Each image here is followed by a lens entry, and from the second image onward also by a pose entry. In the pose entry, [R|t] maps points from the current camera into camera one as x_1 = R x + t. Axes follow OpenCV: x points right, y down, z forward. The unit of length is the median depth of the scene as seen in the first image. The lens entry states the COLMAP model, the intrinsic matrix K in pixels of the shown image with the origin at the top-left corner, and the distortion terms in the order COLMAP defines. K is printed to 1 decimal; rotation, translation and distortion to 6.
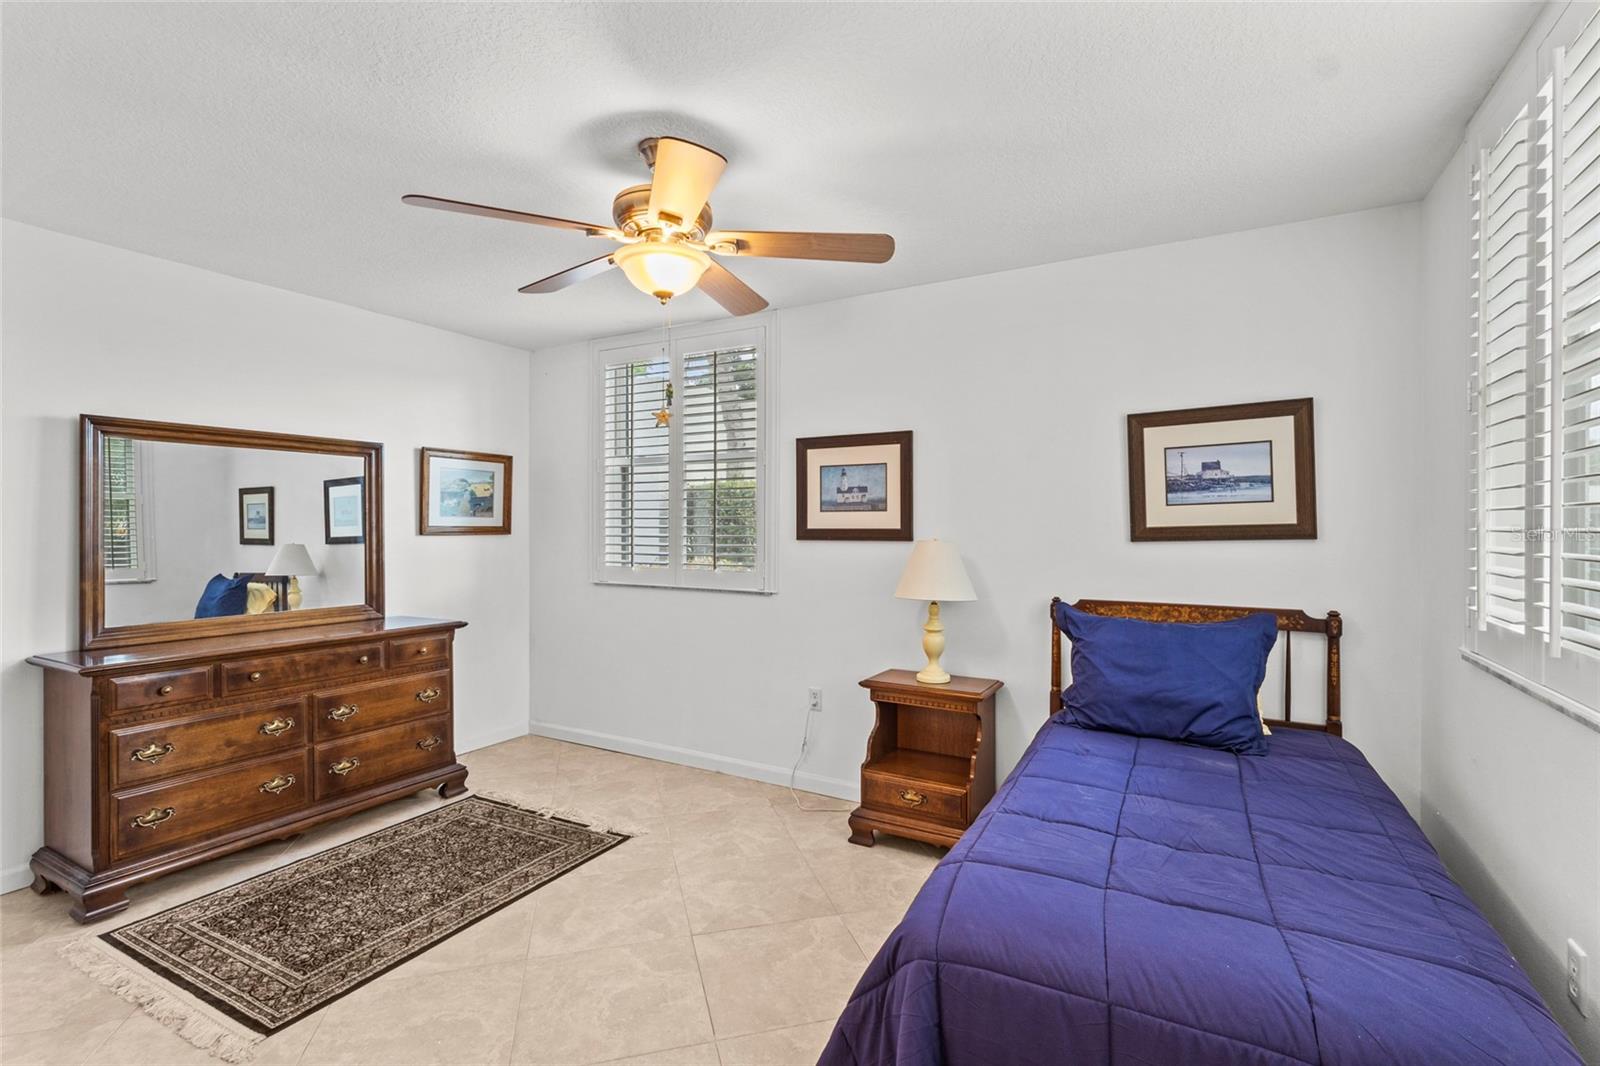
lens RADIAL K [[741.1, 0, 796.9], [0, 741.1, 527.6], [0, 0, 1]] dist [0.001356, 0.002155]
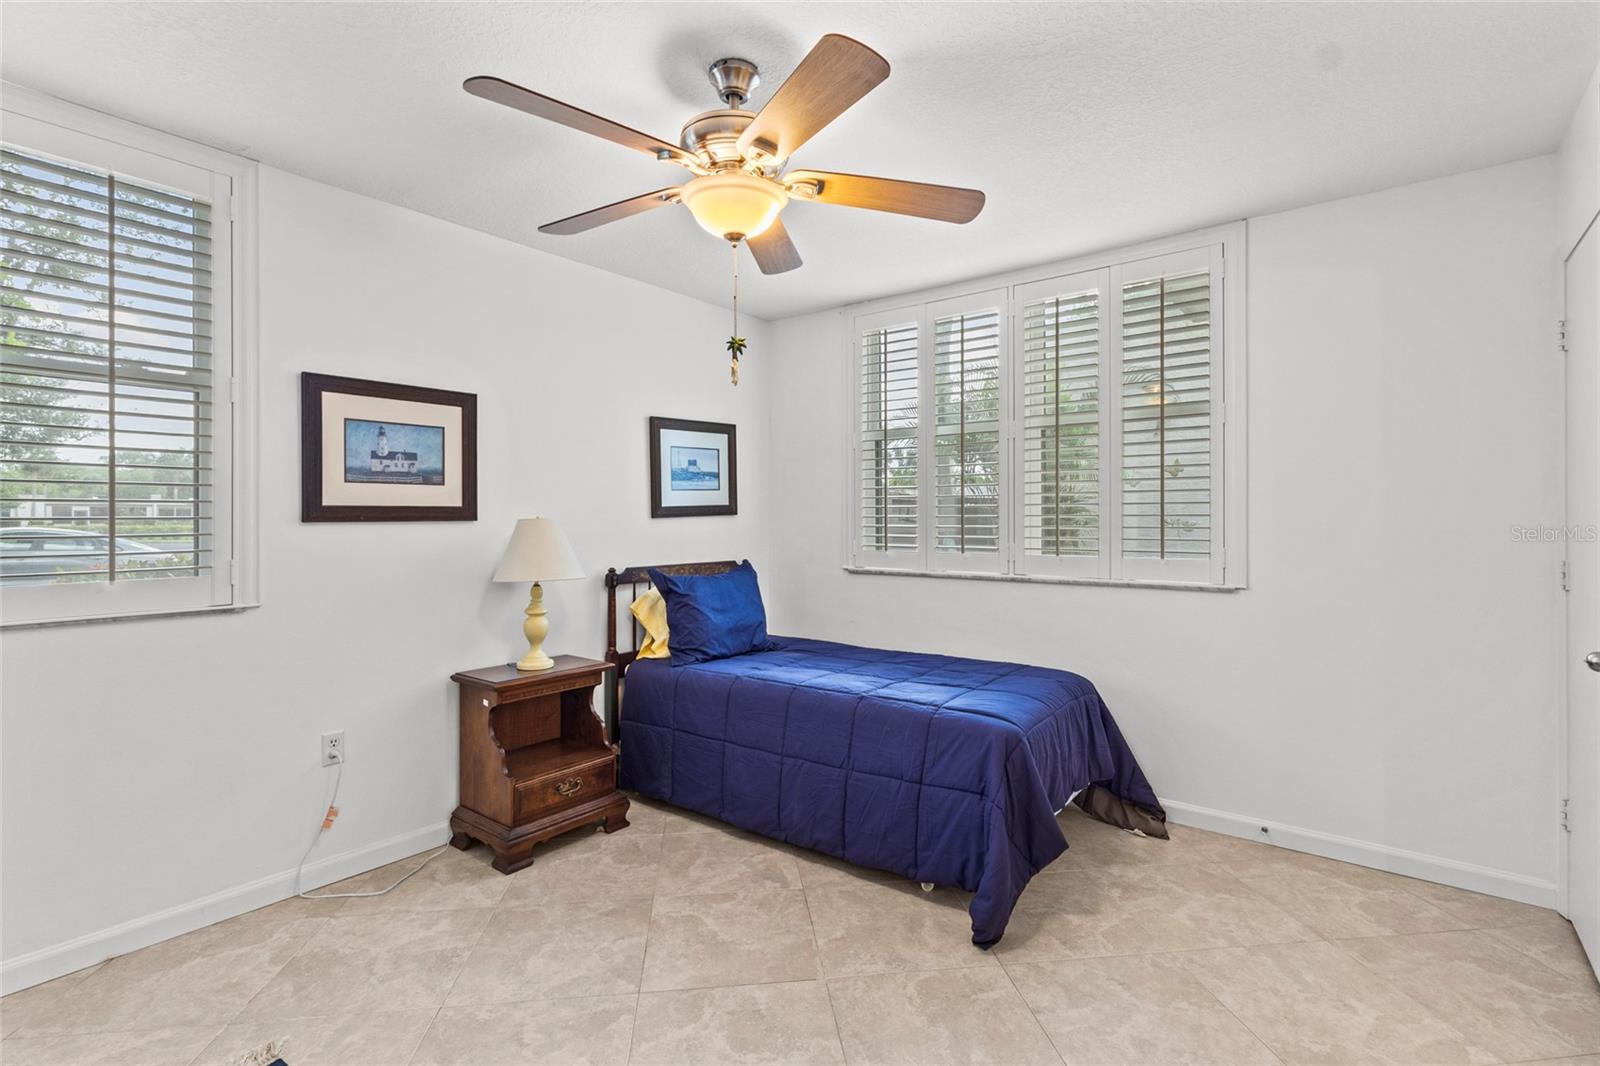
lens RADIAL K [[741.1, 0, 802.2], [0, 741.1, 518.3], [0, 0, 1]] dist [0.001356, 0.002155]
pose [[0.149078, -0.002383, 0.988823, -0.745186], [0.008424, 0.999964, 0.001140, 0.019875], [-0.988790, 0.008160, 0.149092, 0.557668]]
